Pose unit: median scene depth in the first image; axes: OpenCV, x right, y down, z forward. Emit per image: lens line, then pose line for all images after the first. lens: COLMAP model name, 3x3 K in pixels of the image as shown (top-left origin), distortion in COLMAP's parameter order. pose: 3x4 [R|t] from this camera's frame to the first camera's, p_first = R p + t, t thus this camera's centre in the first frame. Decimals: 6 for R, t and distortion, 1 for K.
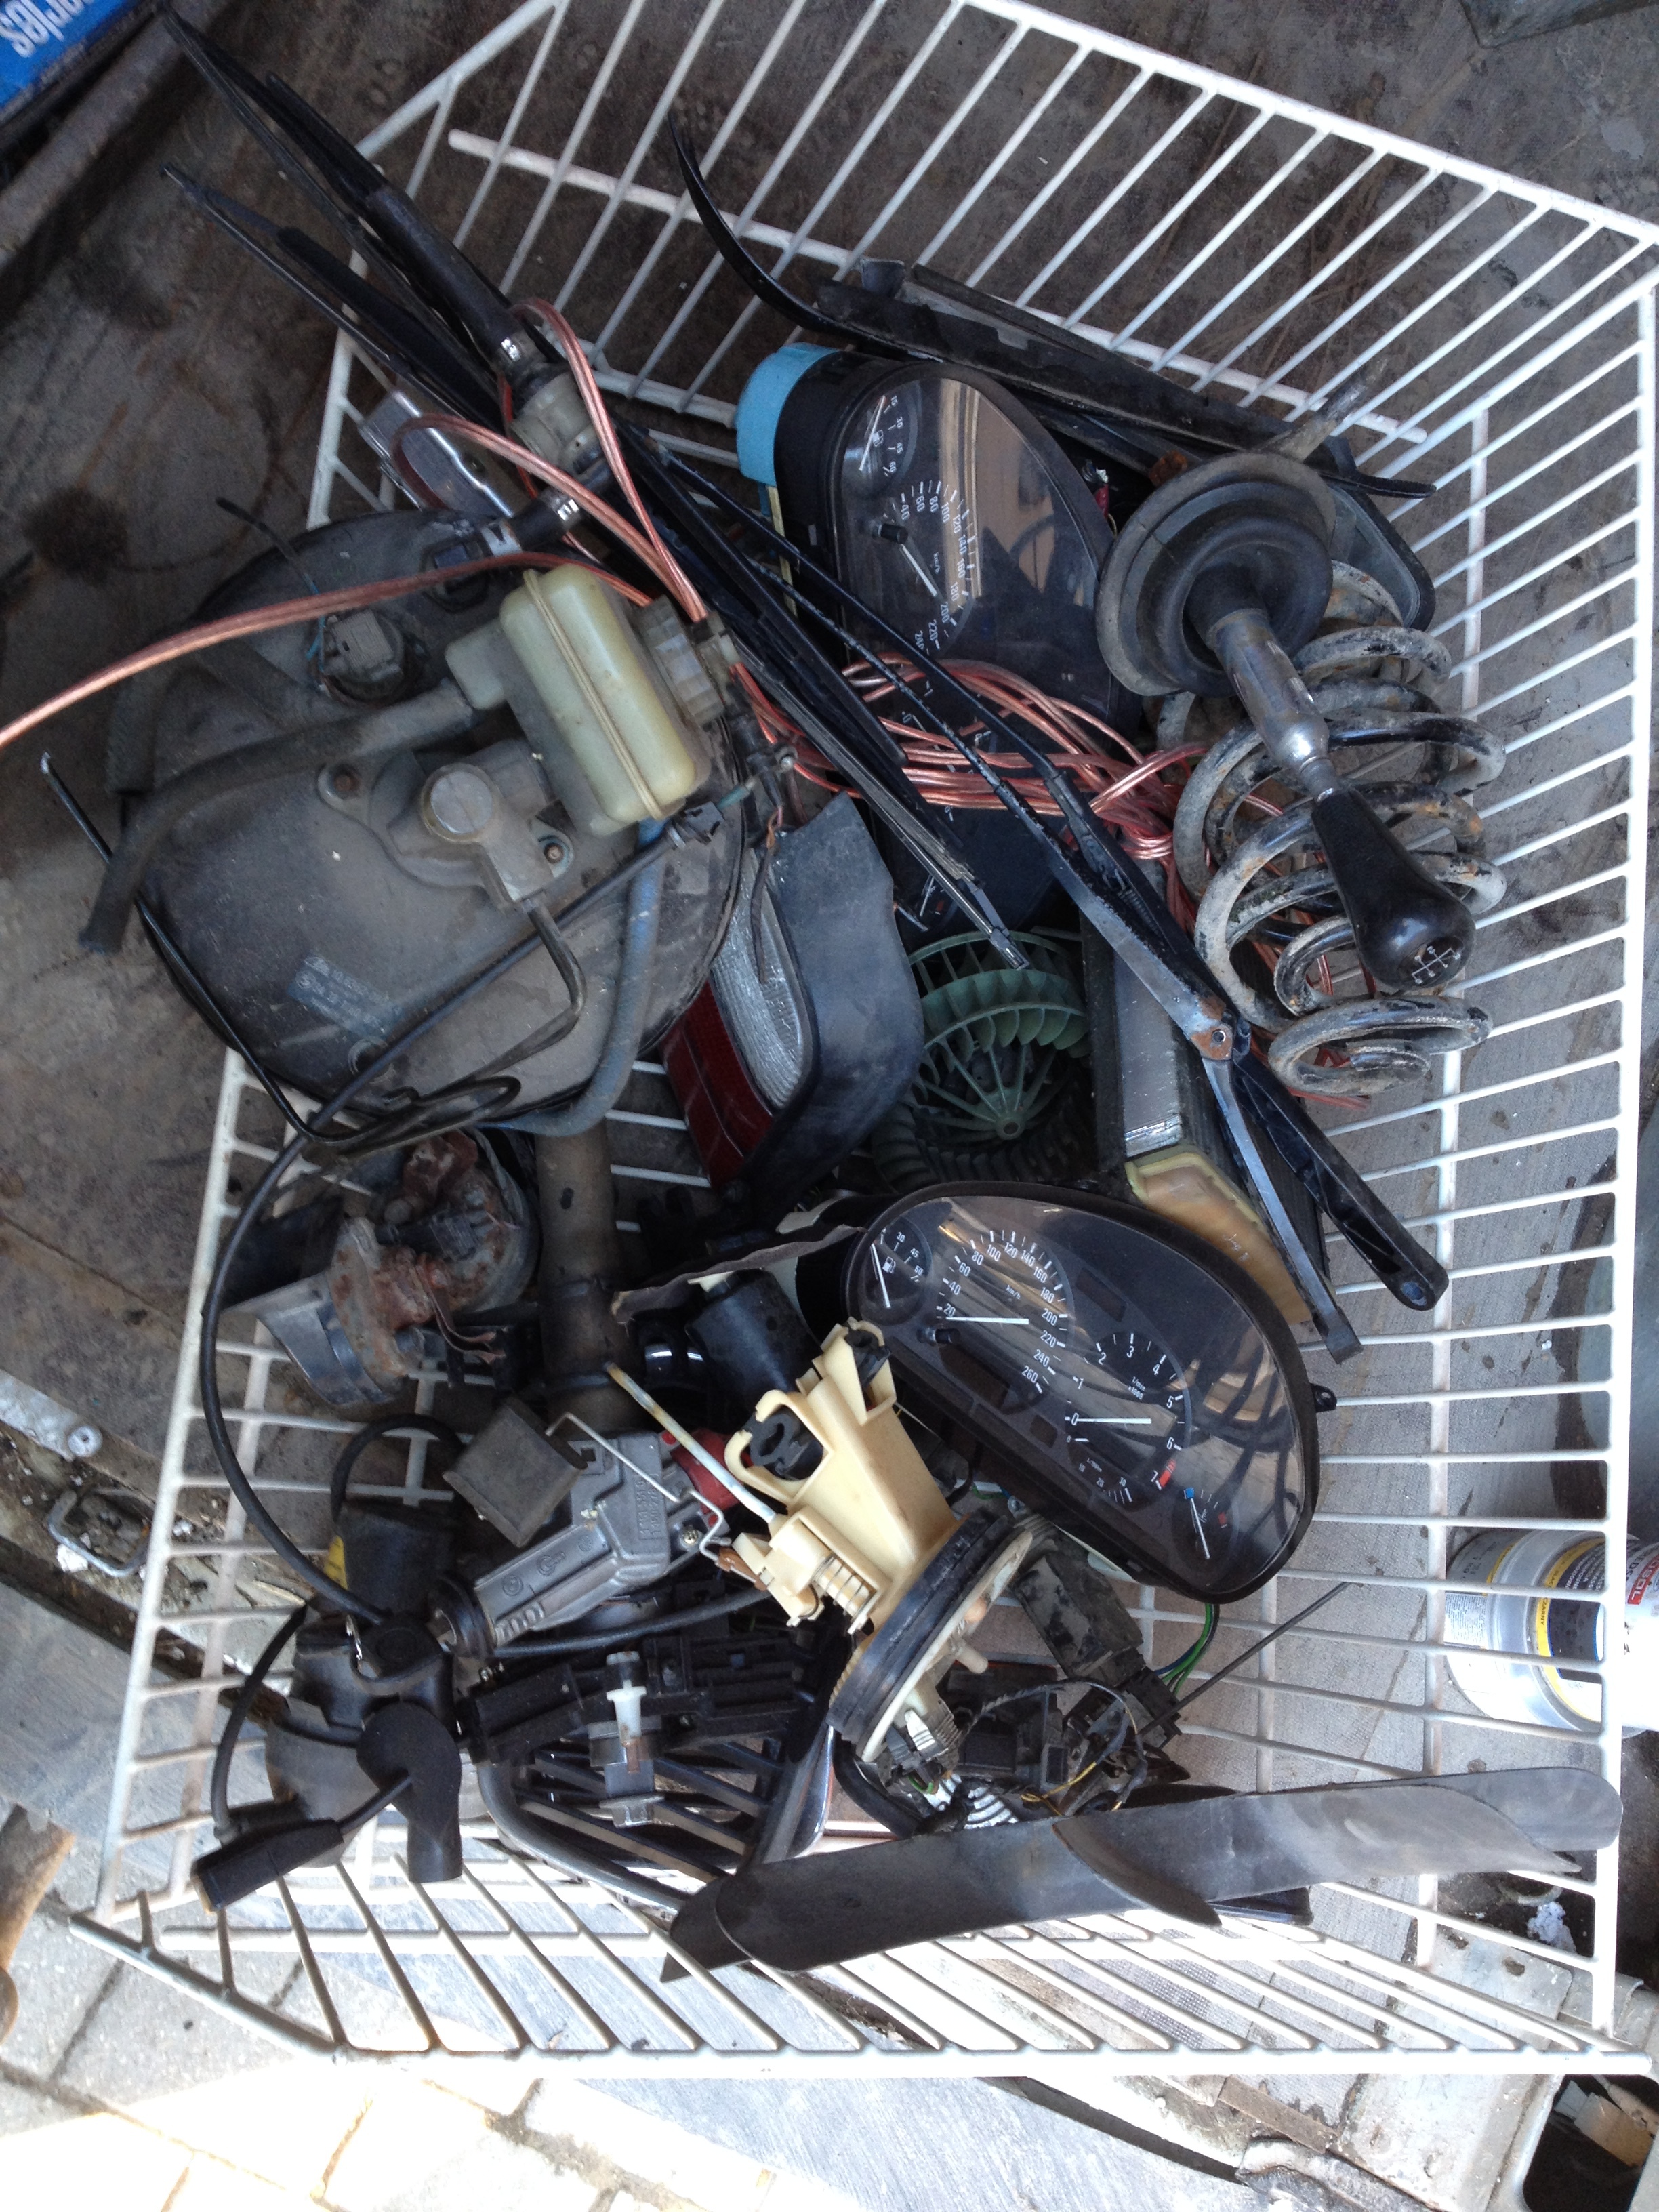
lens RADIAL K [[2069.8, 0, 831.8], [0, 2069.8, 1125.6], [0, 0, 1]] dist [0.186193, -0.430276]
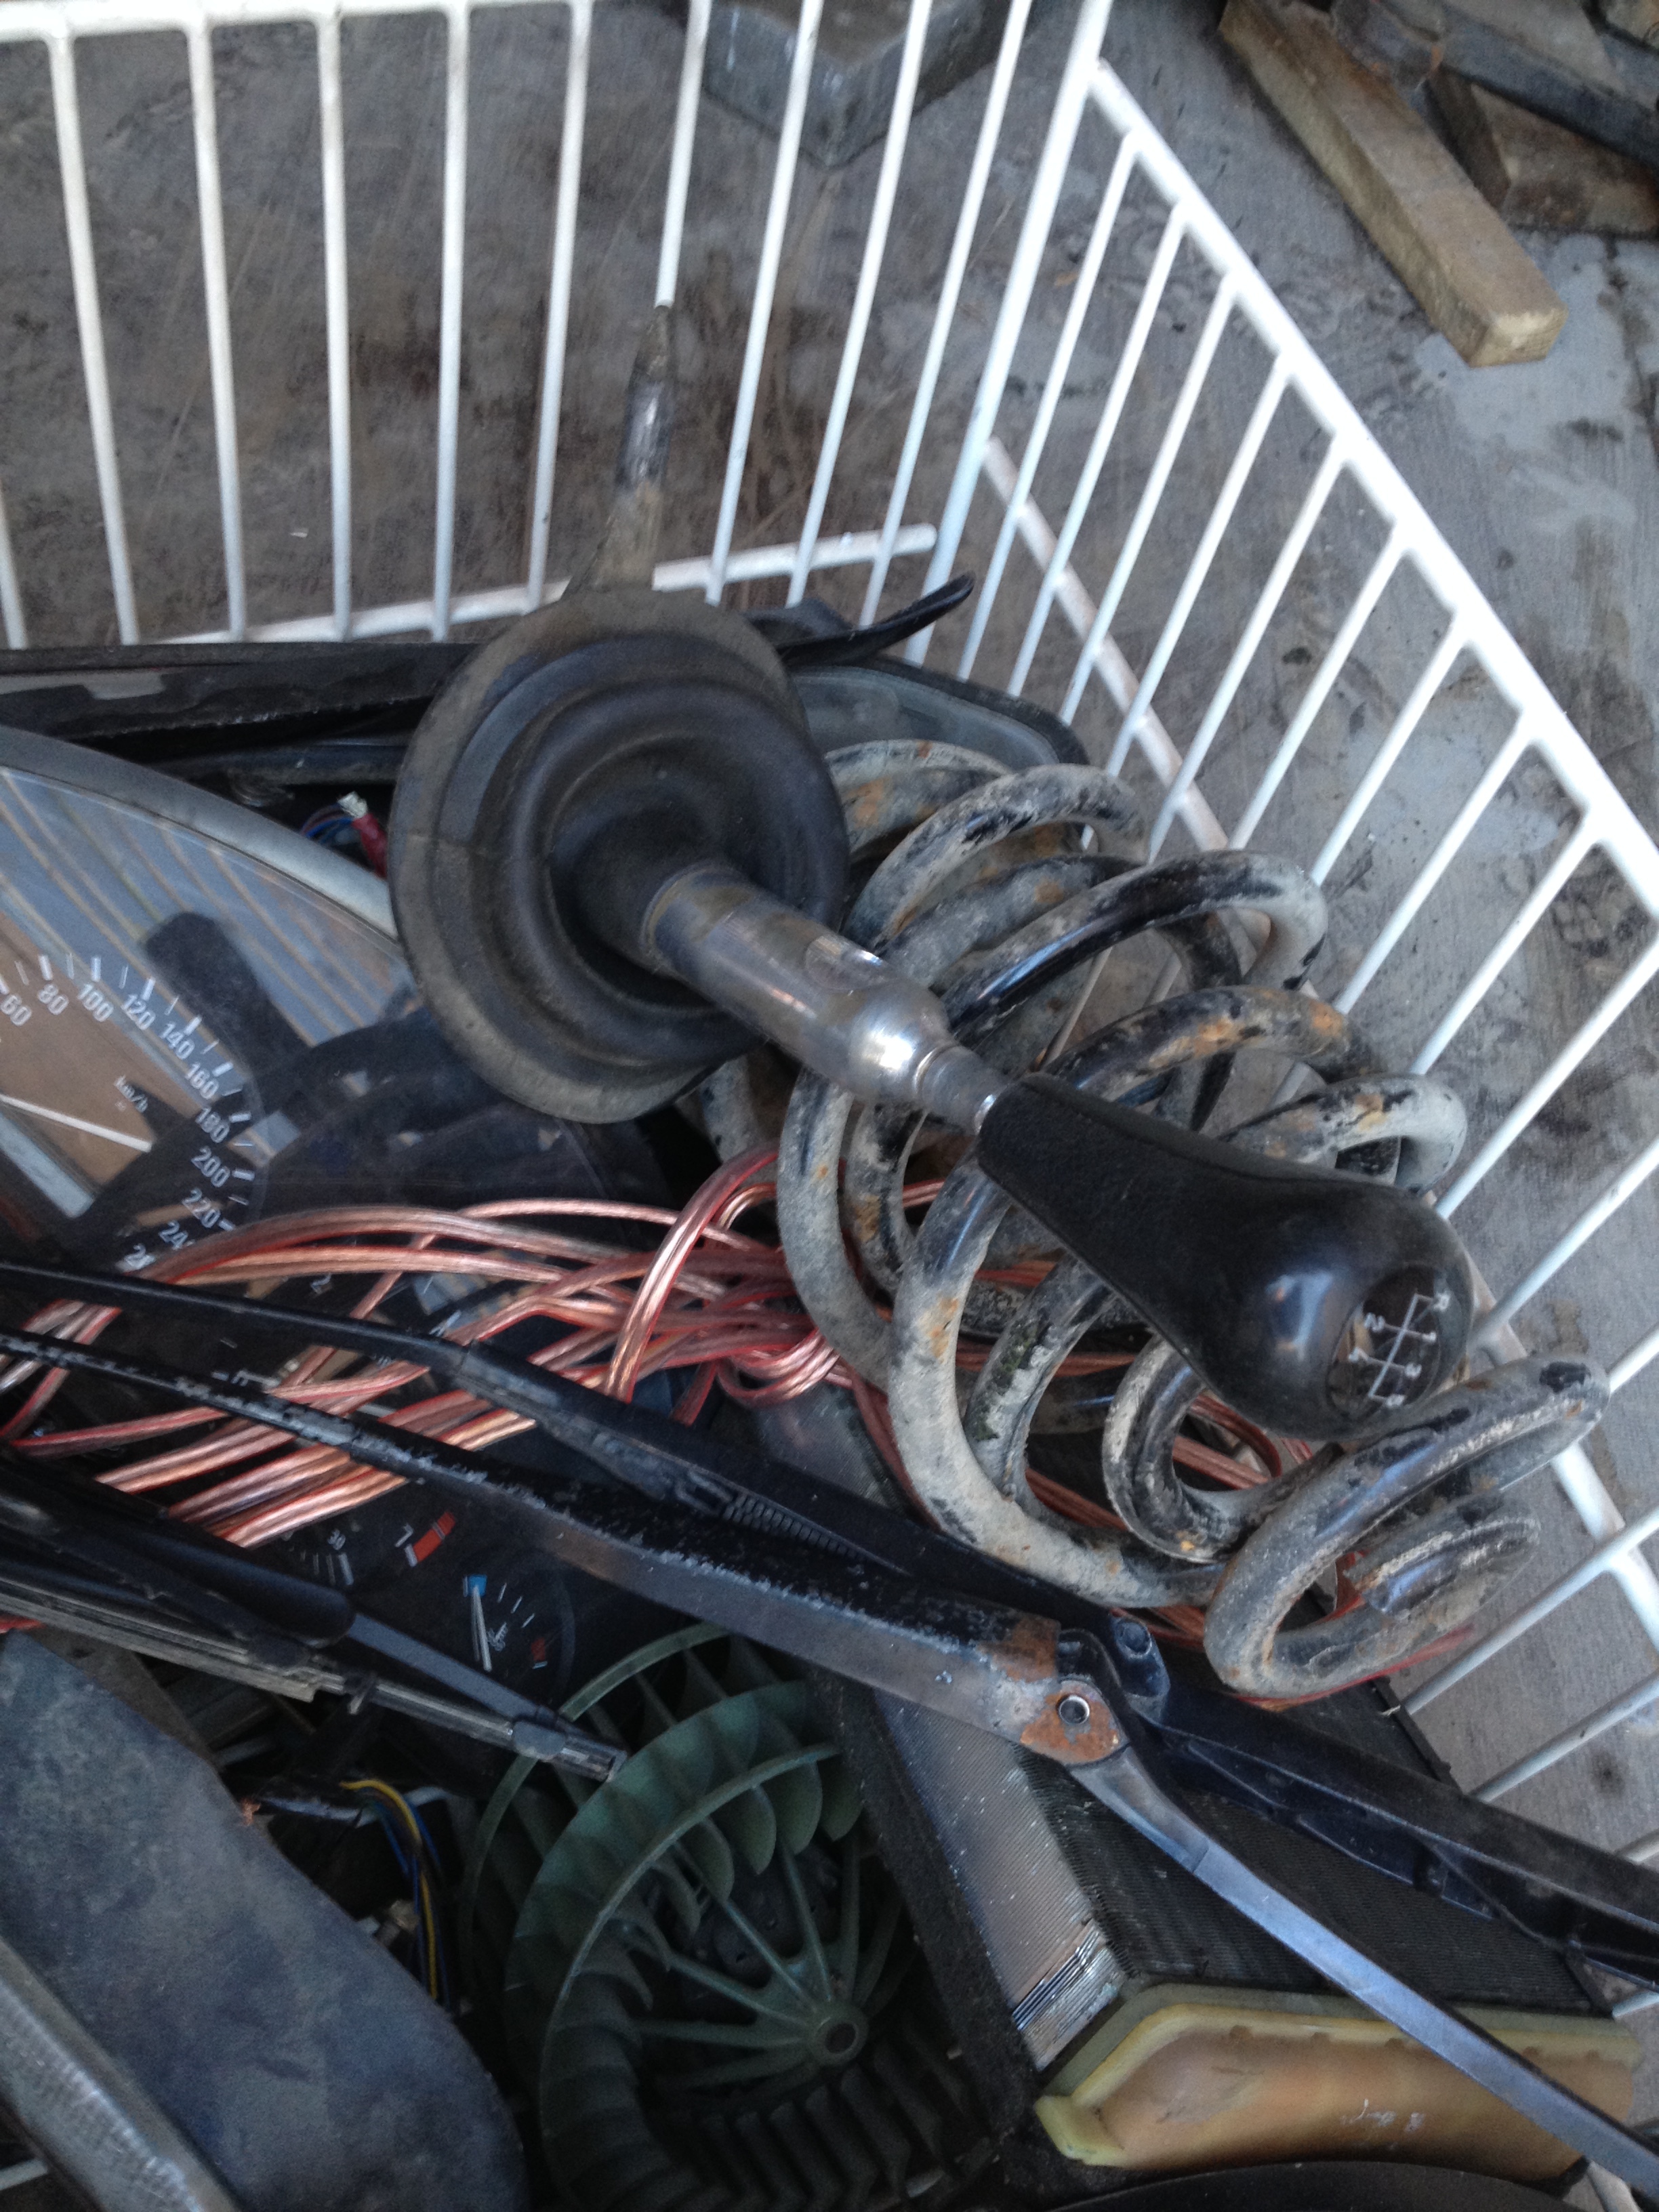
lens RADIAL K [[2069.8, 0, 831.8], [0, 2069.8, 1125.6], [0, 0, 1]] dist [0.186193, -0.430276]
pose [[0.878206, -0.476665, 0.039312, 0.176770], [0.470321, 0.845728, -0.252075, -0.056879], [0.086908, 0.239863, 0.966909, 0.536995]]
